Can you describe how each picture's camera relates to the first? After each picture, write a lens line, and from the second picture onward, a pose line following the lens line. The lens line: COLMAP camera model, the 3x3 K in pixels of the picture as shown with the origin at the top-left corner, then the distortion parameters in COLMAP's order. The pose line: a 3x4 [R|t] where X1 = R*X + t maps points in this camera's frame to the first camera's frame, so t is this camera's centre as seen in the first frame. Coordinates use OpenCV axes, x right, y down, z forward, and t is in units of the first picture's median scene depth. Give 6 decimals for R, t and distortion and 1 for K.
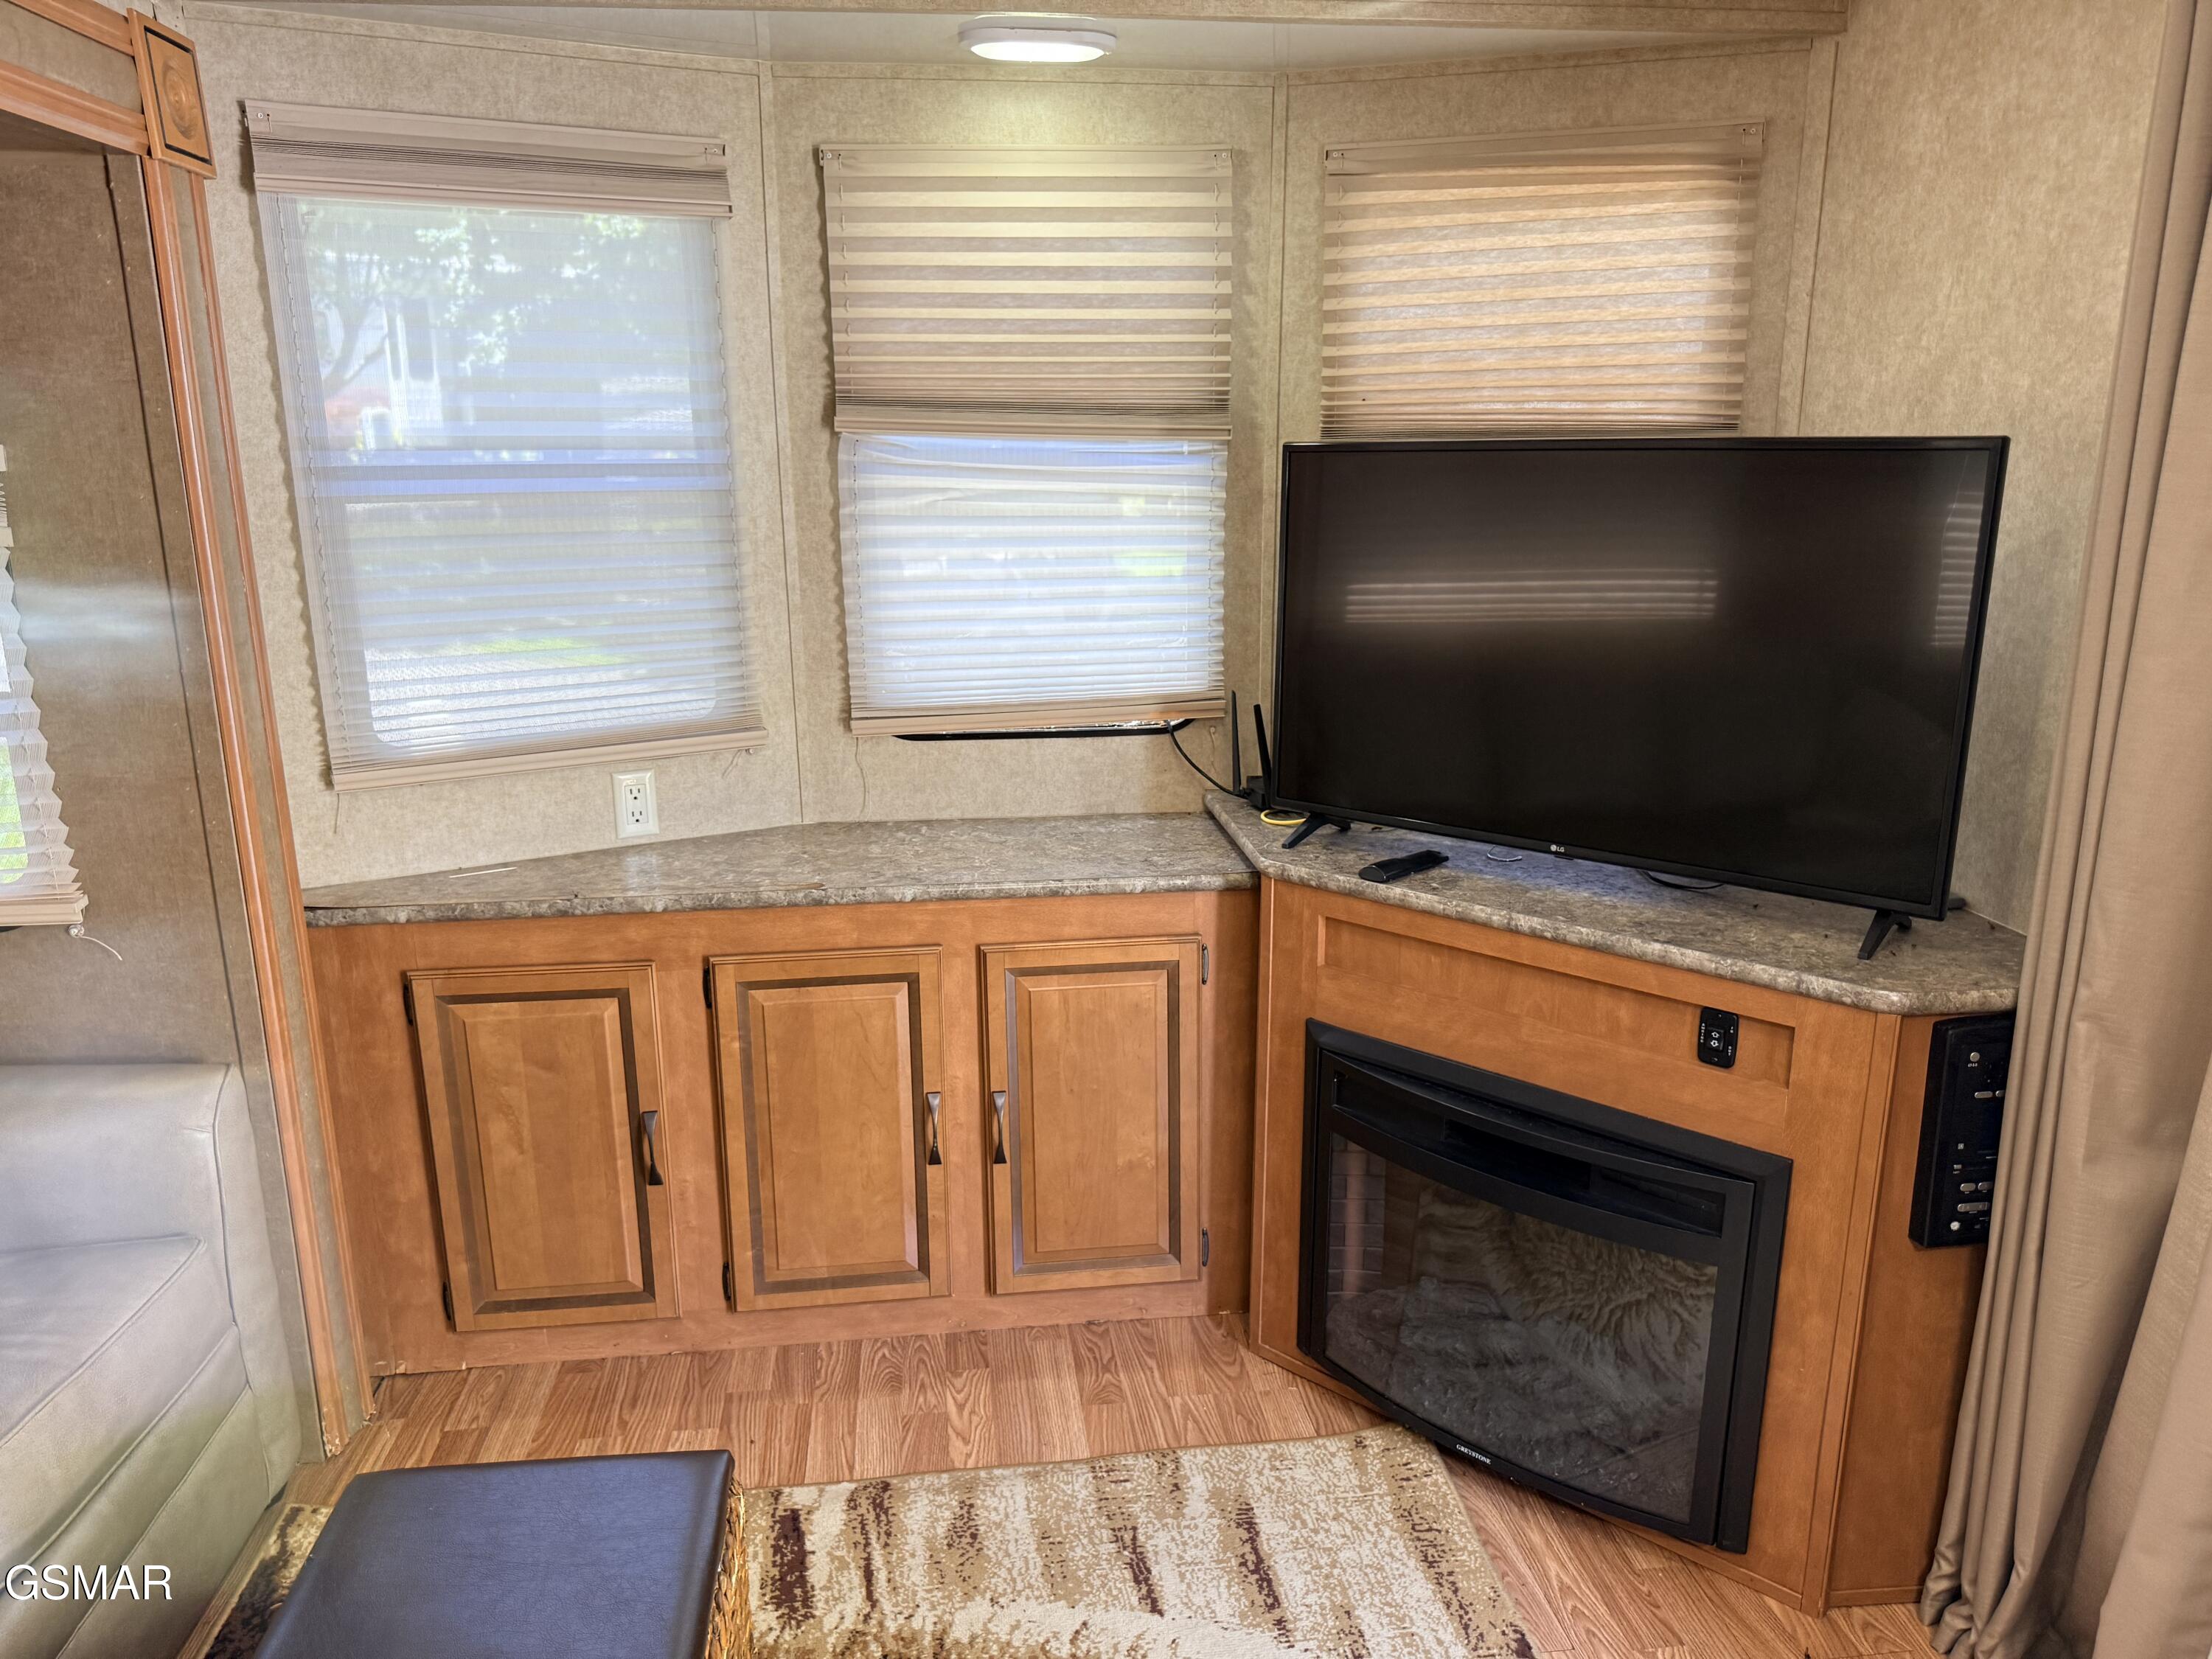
lens RADIAL K [[1530.3, 0, 1106.0], [0, 1530.3, 829.5], [0, 0, 1]] dist [0.094537, -0.194426]
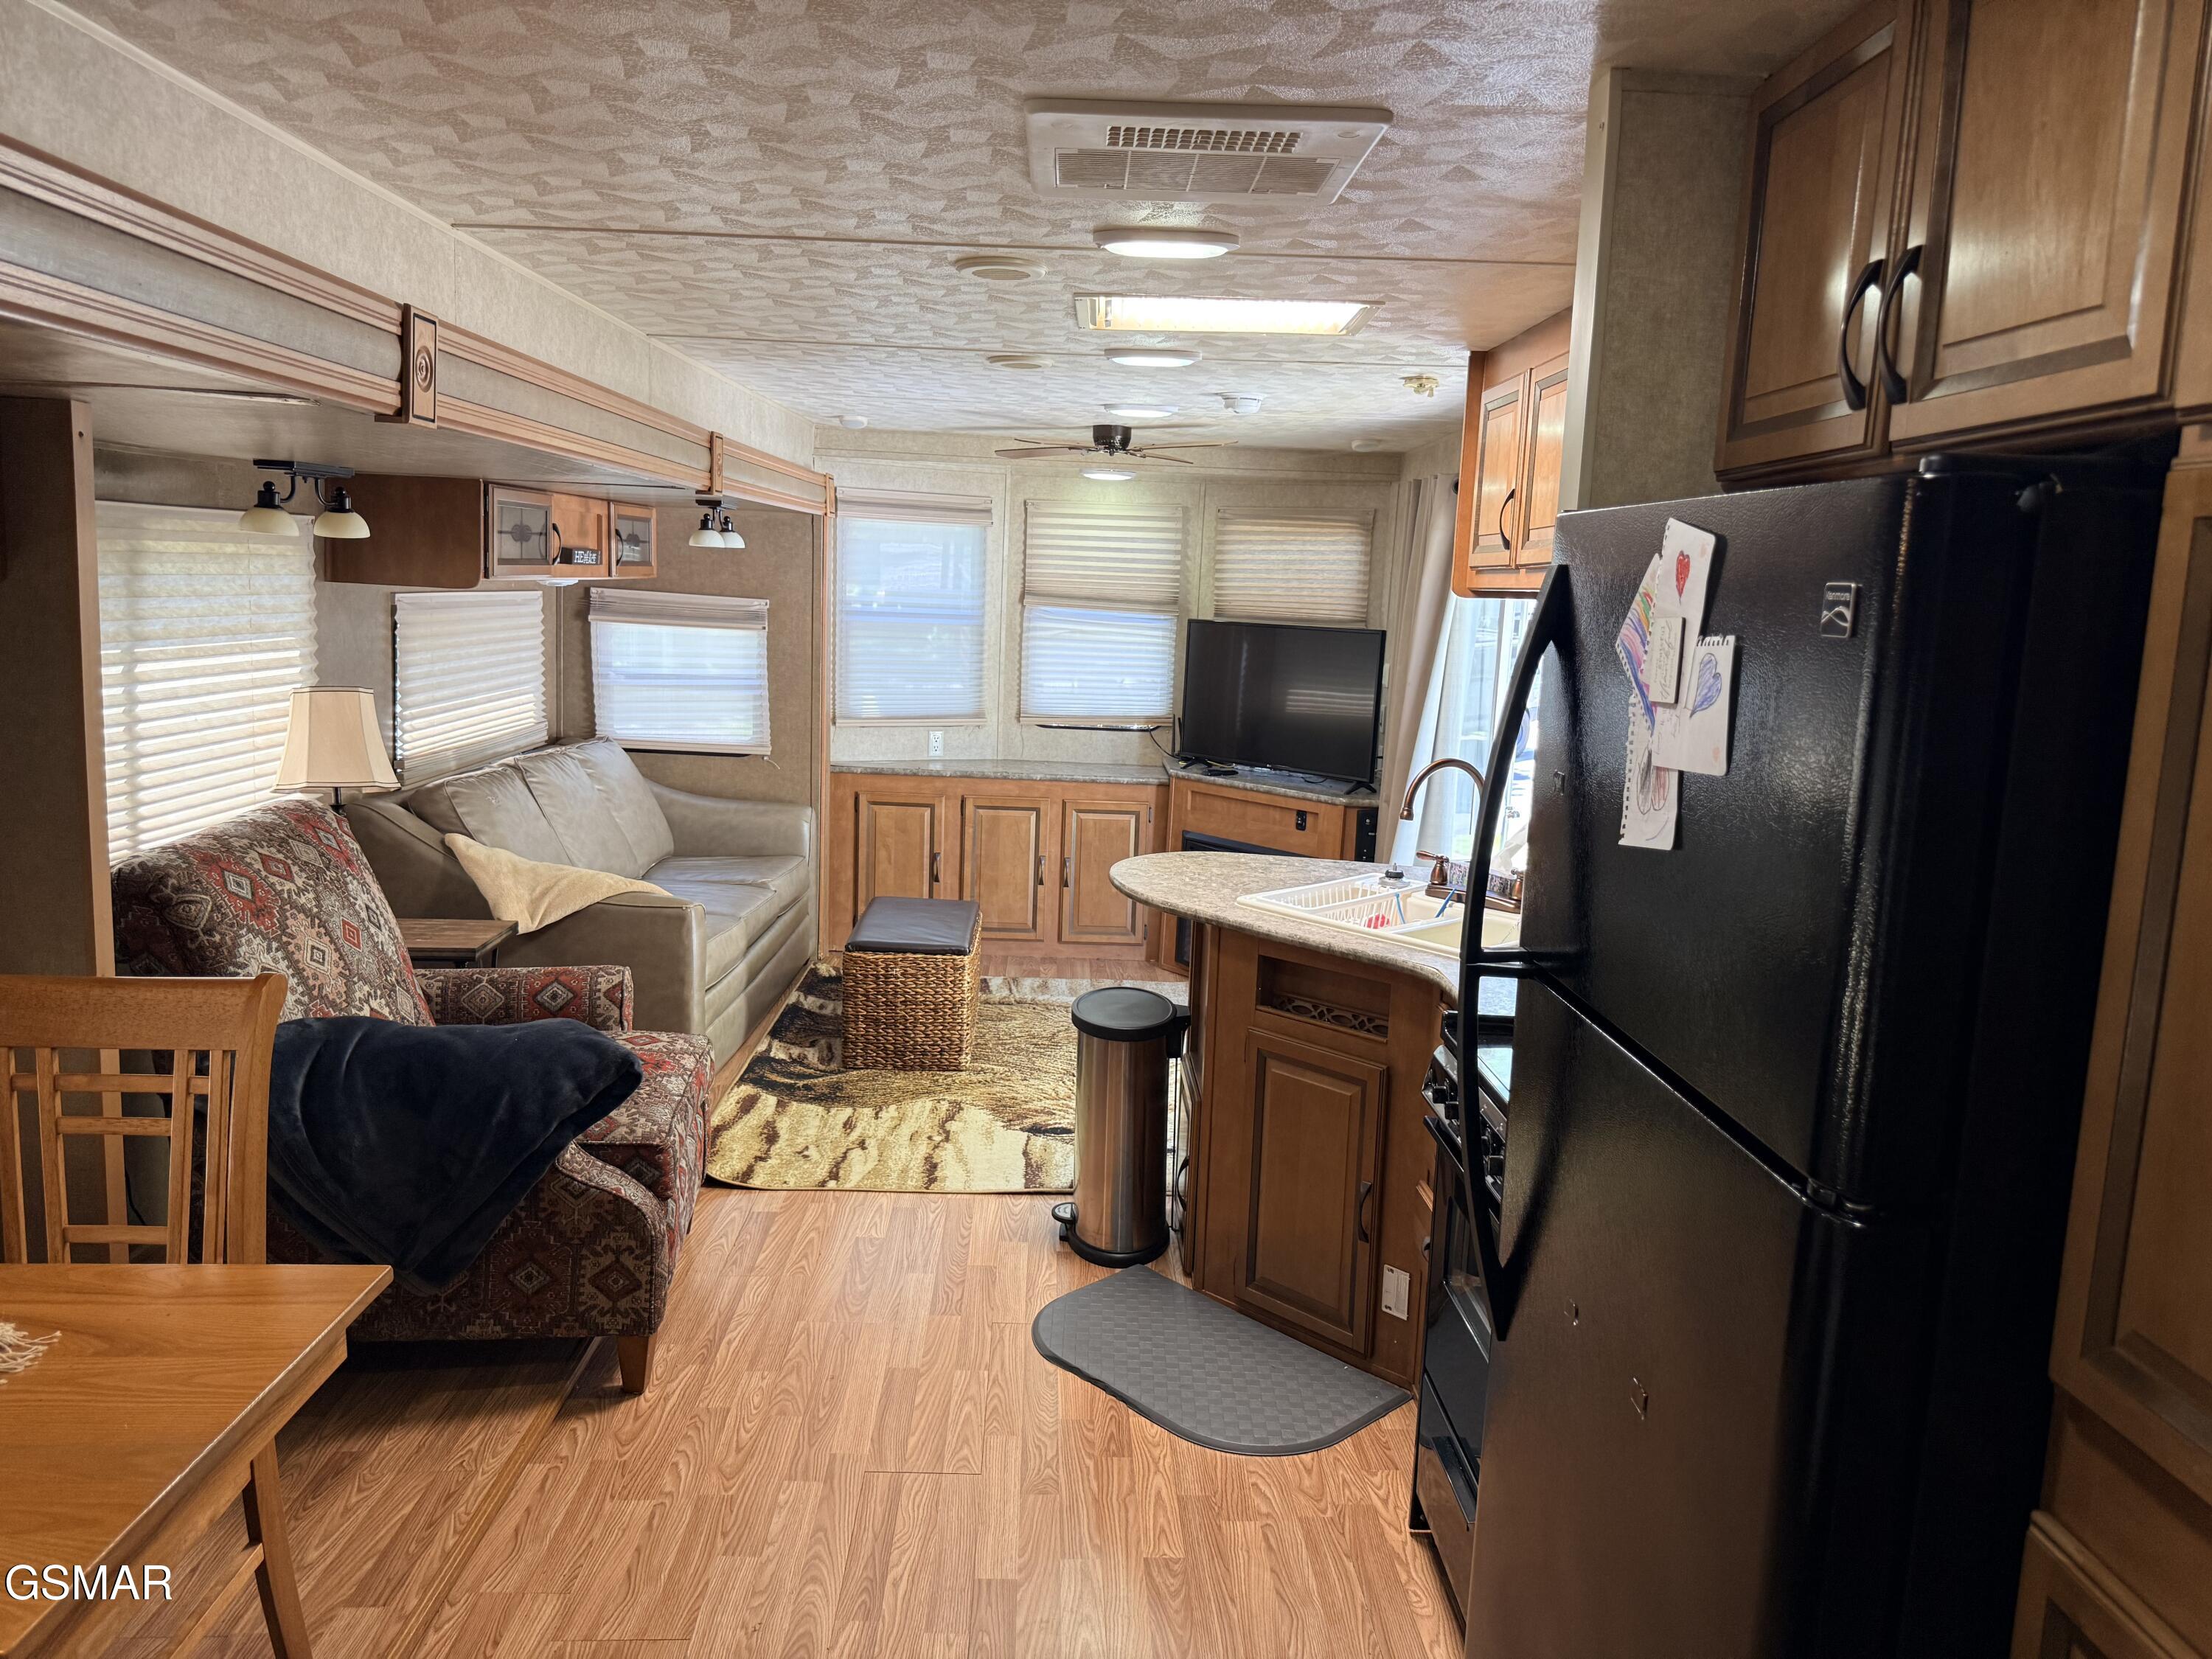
lens RADIAL K [[1556.3, 0, 1106.0], [0, 1556.3, 829.5], [0, 0, 1]] dist [-0.000874, -0.016515]
pose [[0.994257, 0.060554, -0.088241, 0.224318], [-0.068329, 0.993780, -0.087932, 0.350613], [0.082368, 0.093456, 0.992210, -1.611698]]
